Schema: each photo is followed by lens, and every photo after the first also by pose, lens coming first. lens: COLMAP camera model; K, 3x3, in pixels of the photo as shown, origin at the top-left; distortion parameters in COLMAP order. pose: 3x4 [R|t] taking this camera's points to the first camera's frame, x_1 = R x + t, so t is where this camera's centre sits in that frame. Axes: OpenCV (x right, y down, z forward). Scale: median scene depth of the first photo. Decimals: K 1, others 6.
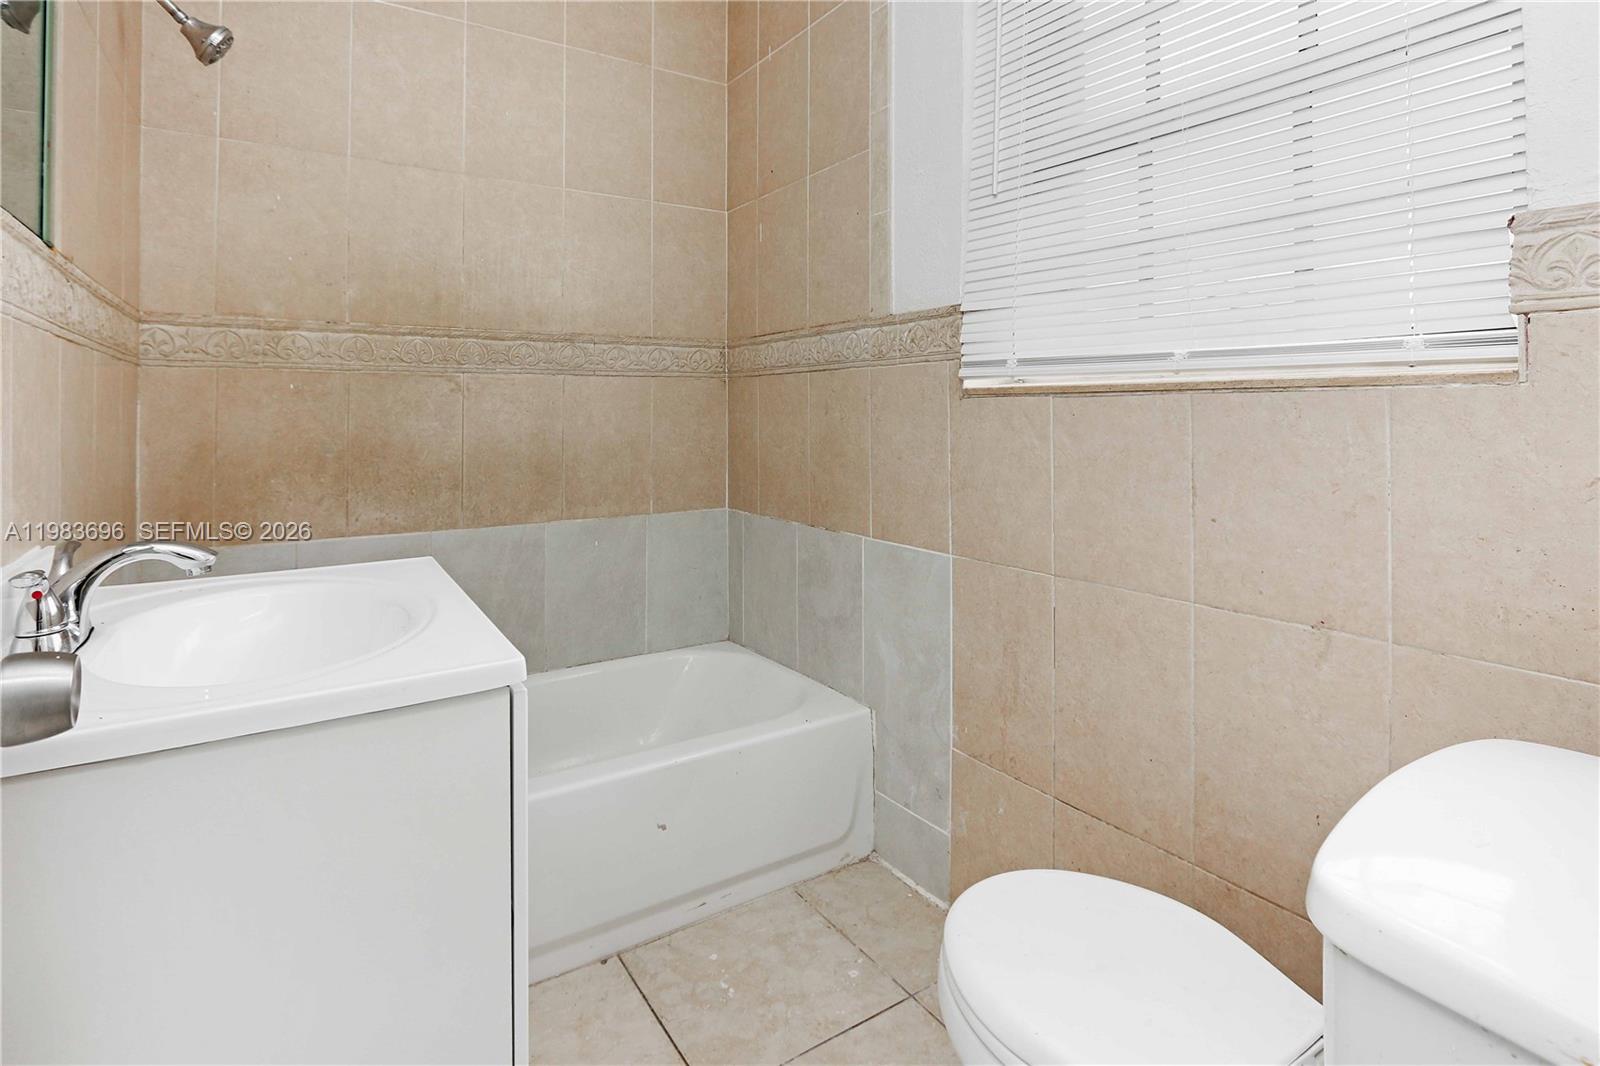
lens RADIAL K [[818.3, 0, 792.7], [0, 818.3, 393.6], [0, 0, 1]] dist [-0.009195, 0.001651]
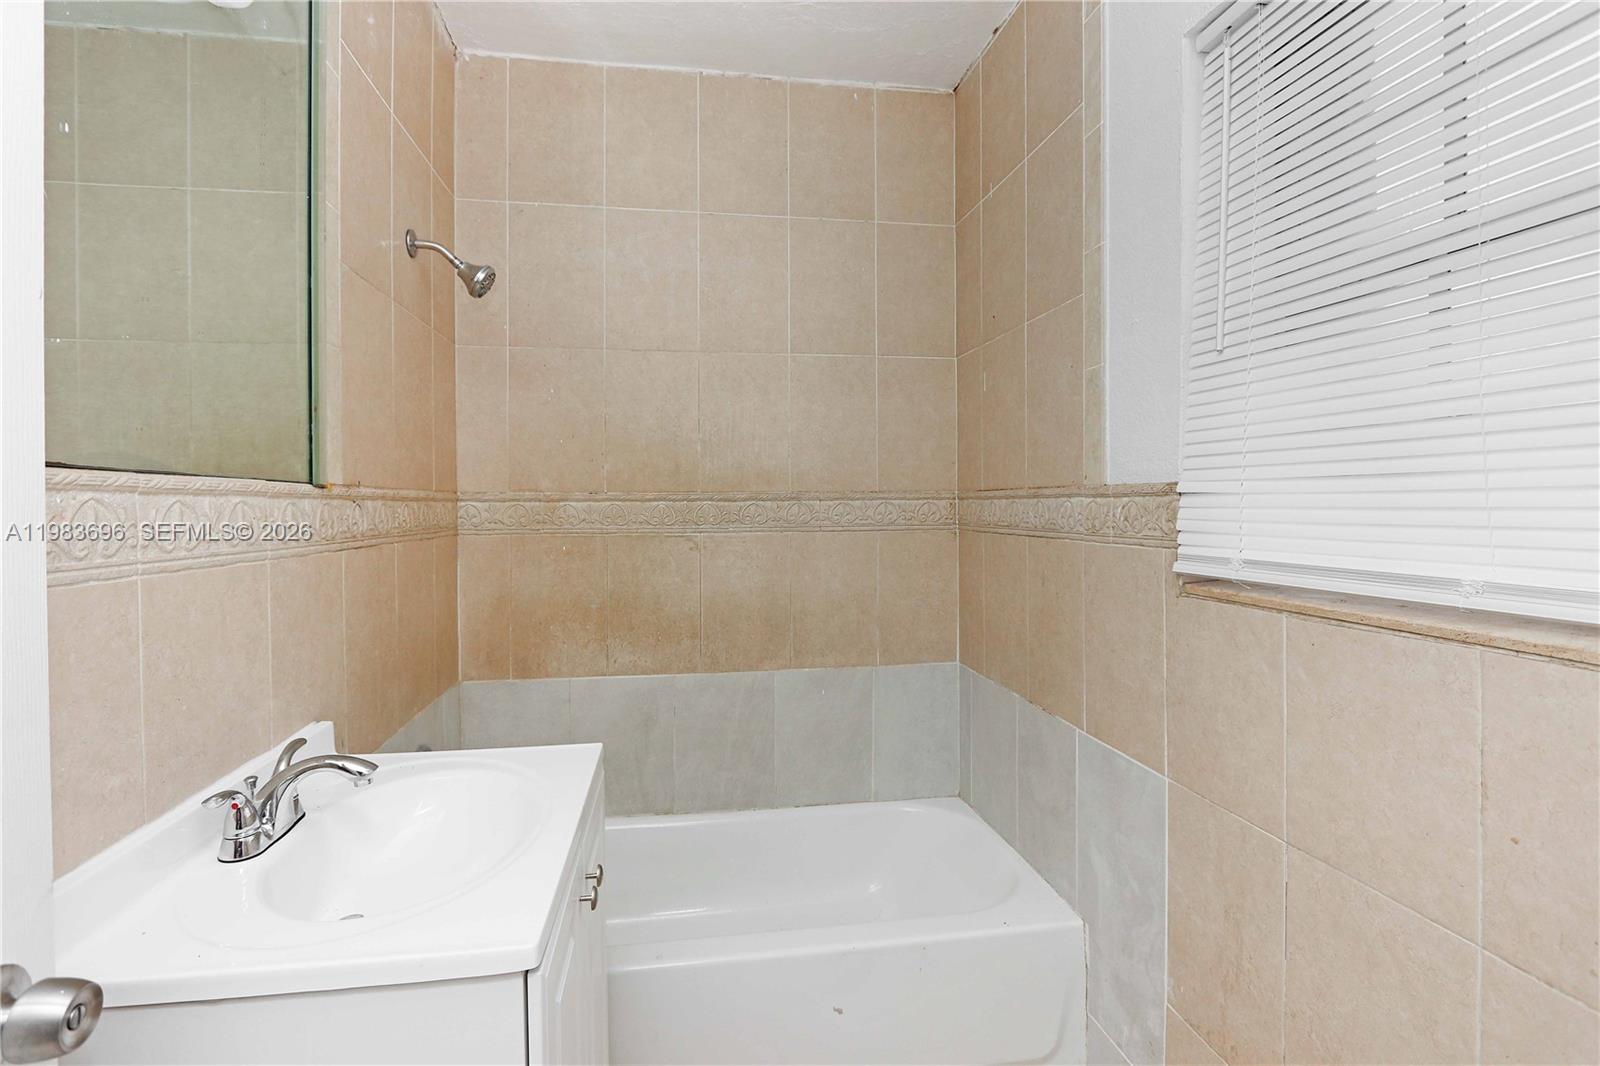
lens RADIAL K [[765.8, 0, 794.9], [0, 765.8, 497.5], [0, 0, 1]] dist [-0.009473, 0.001756]
pose [[0.911631, -0.000532, -0.411009, 0.149161], [0.011701, 0.999627, 0.024660, -0.103694], [0.410842, -0.027290, 0.911298, 0.115931]]
